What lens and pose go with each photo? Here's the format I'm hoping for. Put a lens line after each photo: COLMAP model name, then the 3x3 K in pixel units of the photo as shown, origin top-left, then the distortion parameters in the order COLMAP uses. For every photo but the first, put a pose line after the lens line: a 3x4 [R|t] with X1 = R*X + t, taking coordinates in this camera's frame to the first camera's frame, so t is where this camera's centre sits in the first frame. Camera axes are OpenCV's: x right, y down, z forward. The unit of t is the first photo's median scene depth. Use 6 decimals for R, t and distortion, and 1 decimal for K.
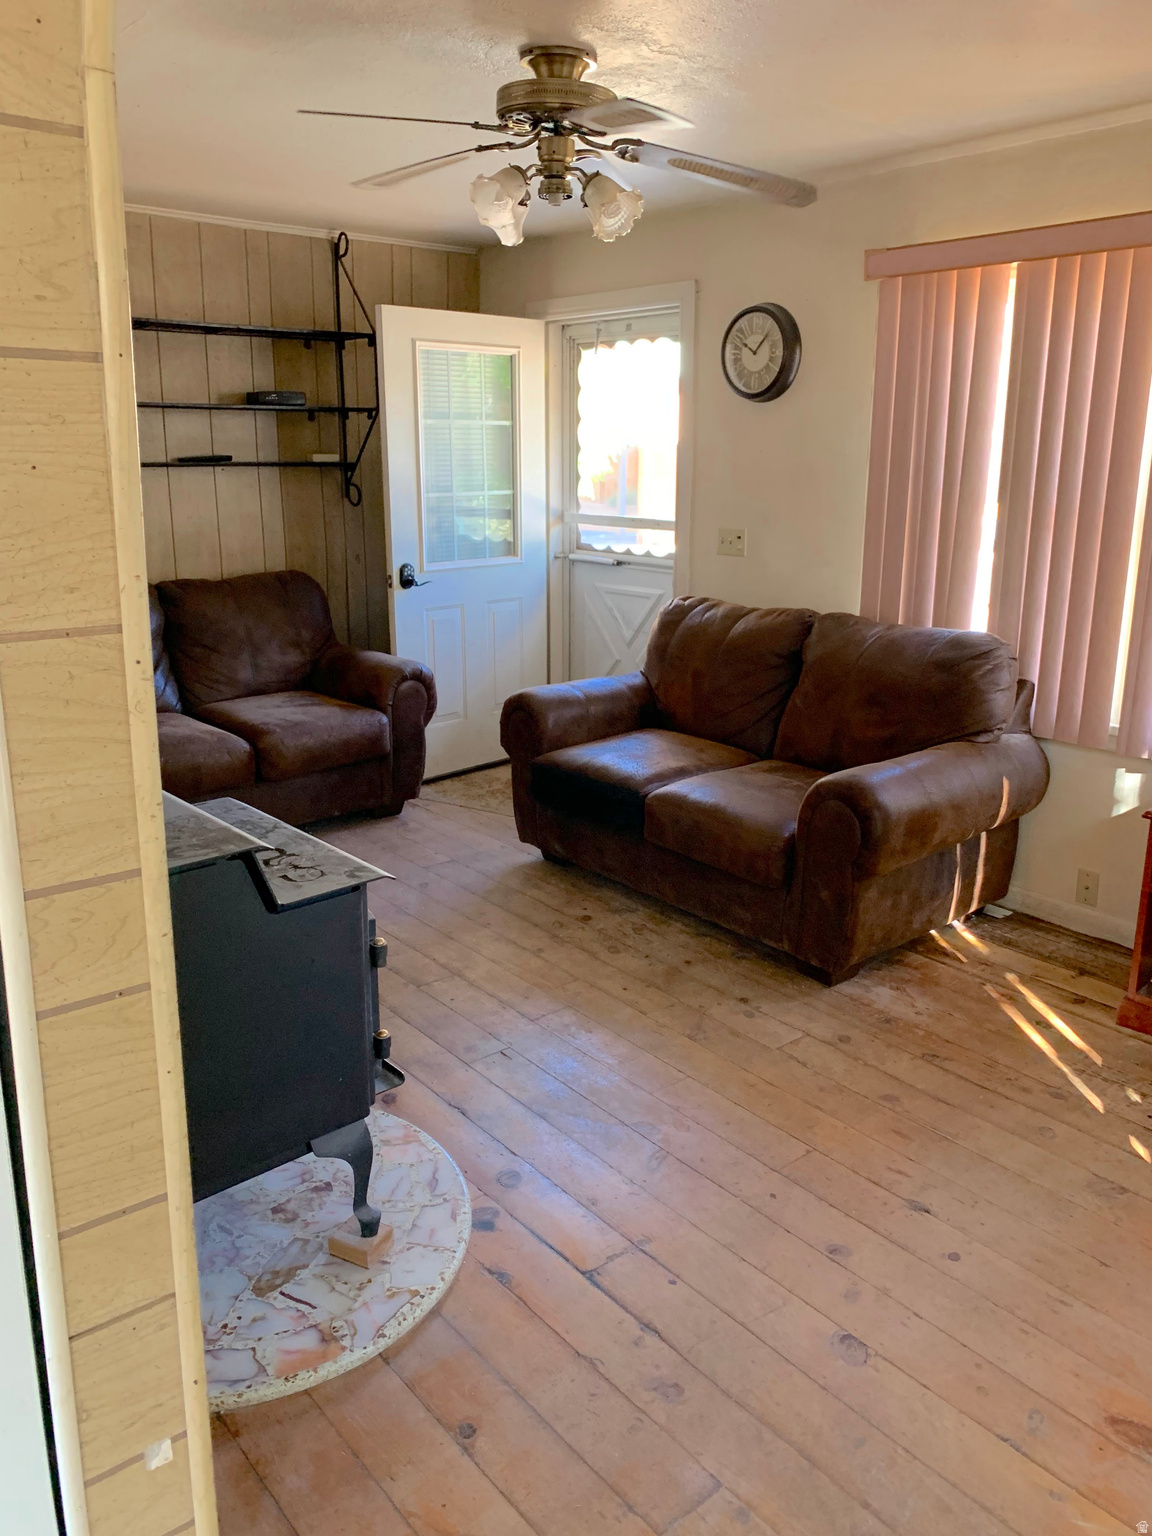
lens RADIAL K [[1158.8, 0, 575.3], [0, 1158.8, 734.5], [0, 0, 1]] dist [0.003557, 0.000730]
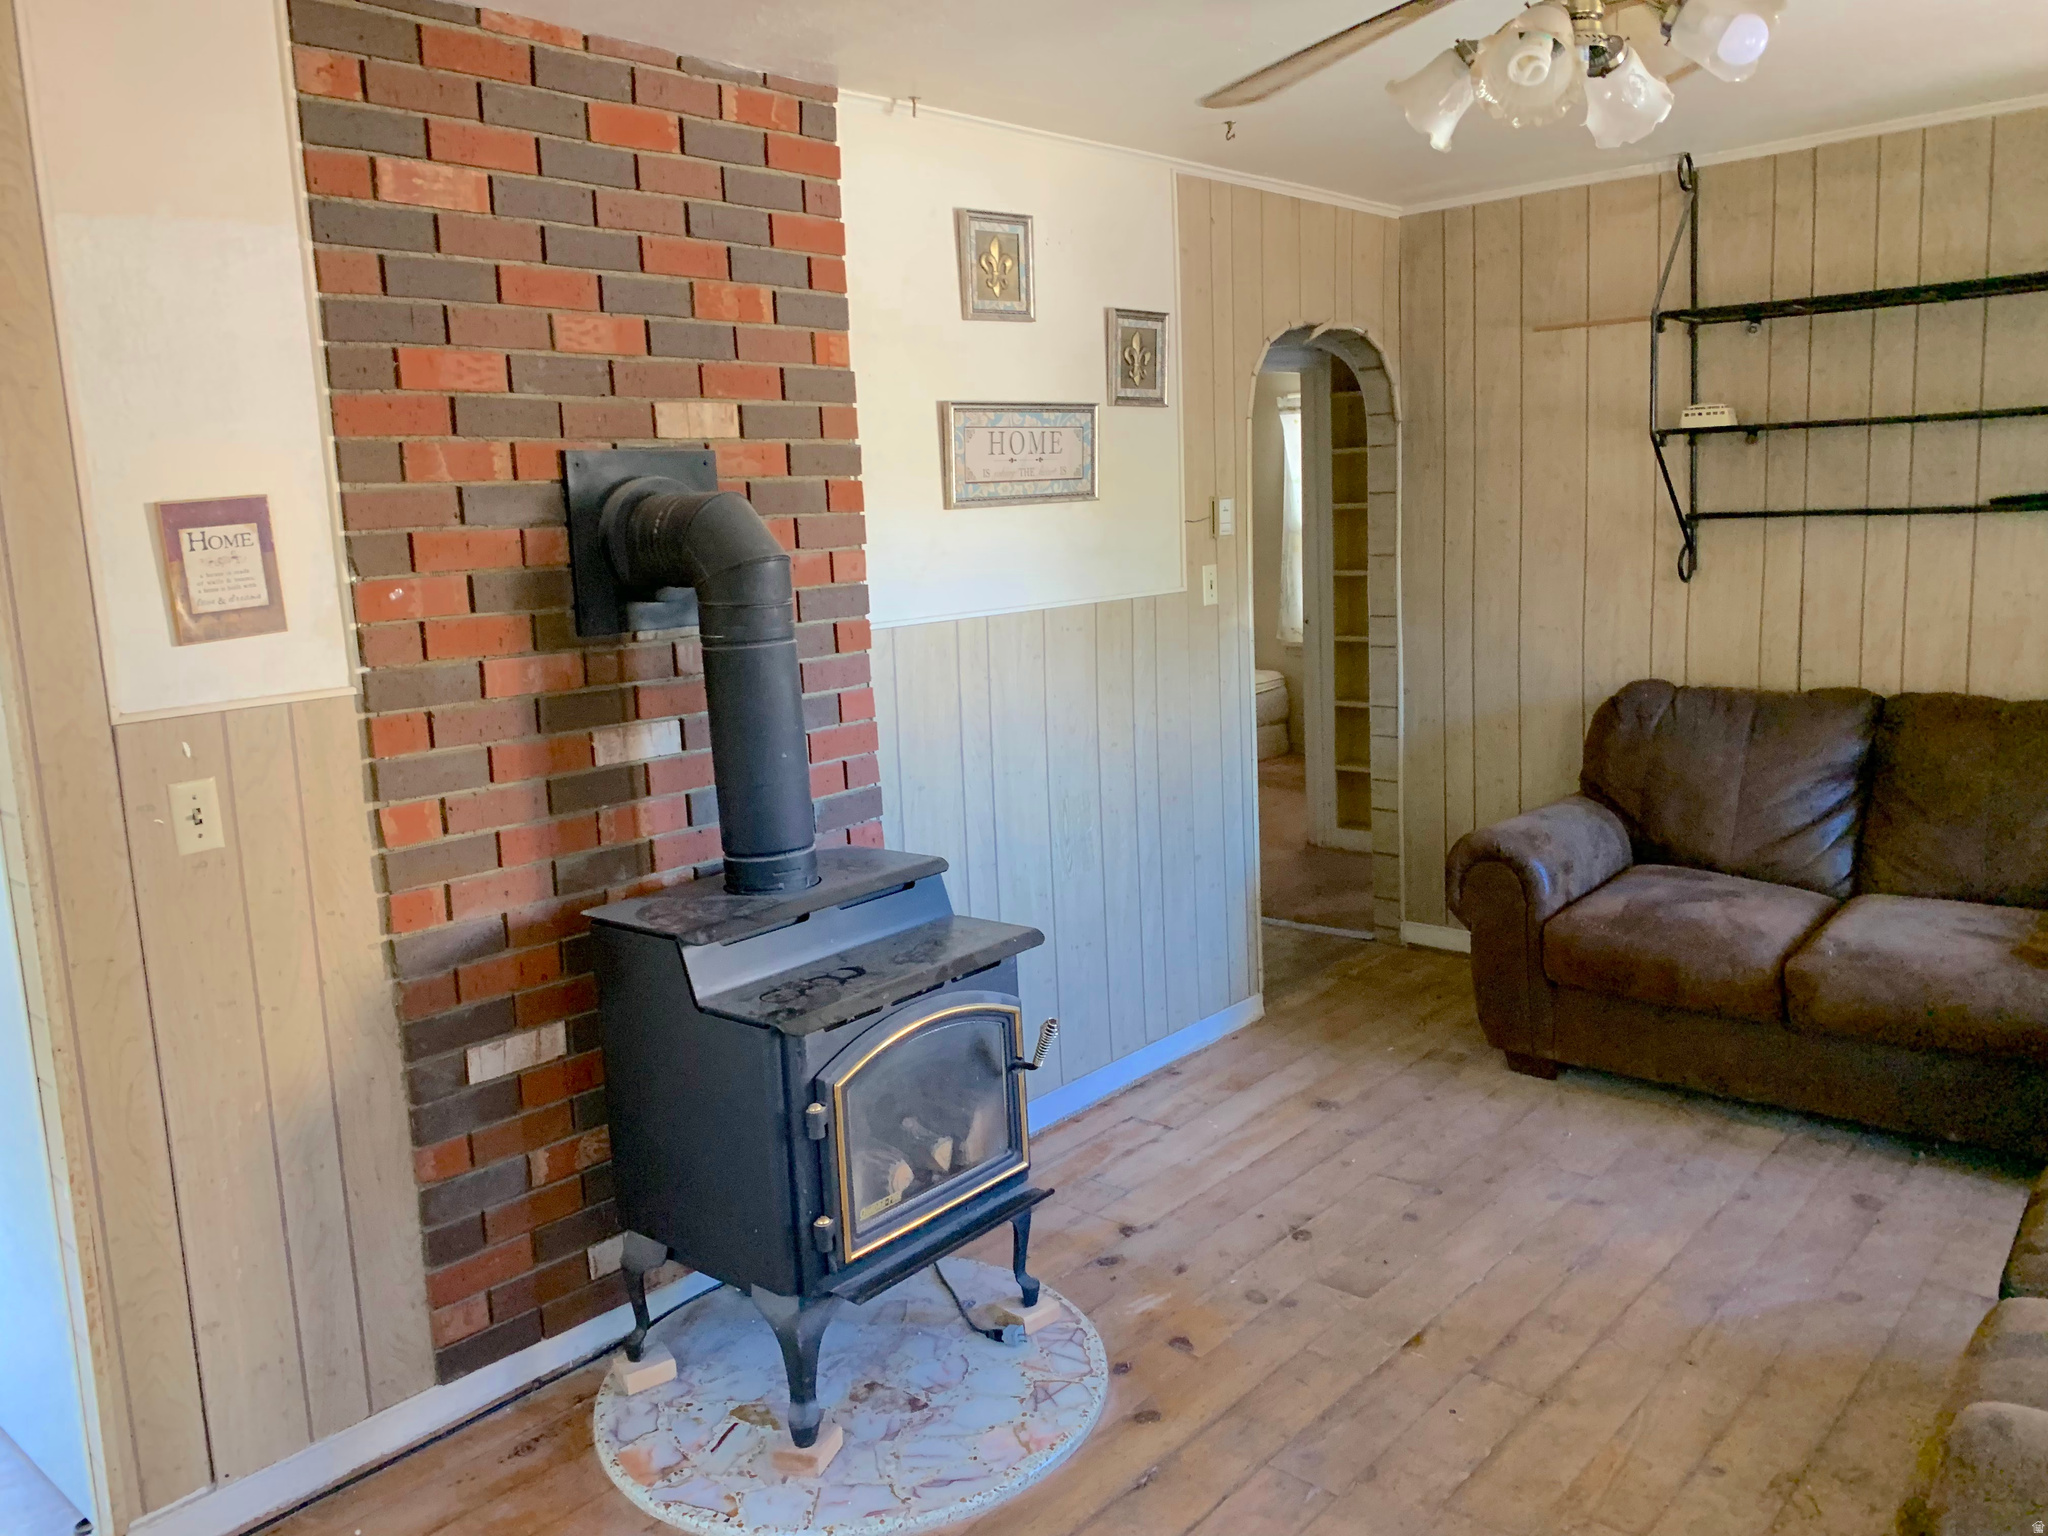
lens RADIAL K [[1559.0, 0, 1023.8], [0, 1559.0, 756.8], [0, 0, 1]] dist [0.029232, -0.000441]
pose [[0.152885, 0.139286, -0.978379, 0.879806], [-0.192878, 0.975184, 0.108692, -0.212816], [0.969239, 0.172091, 0.175956, 0.840414]]
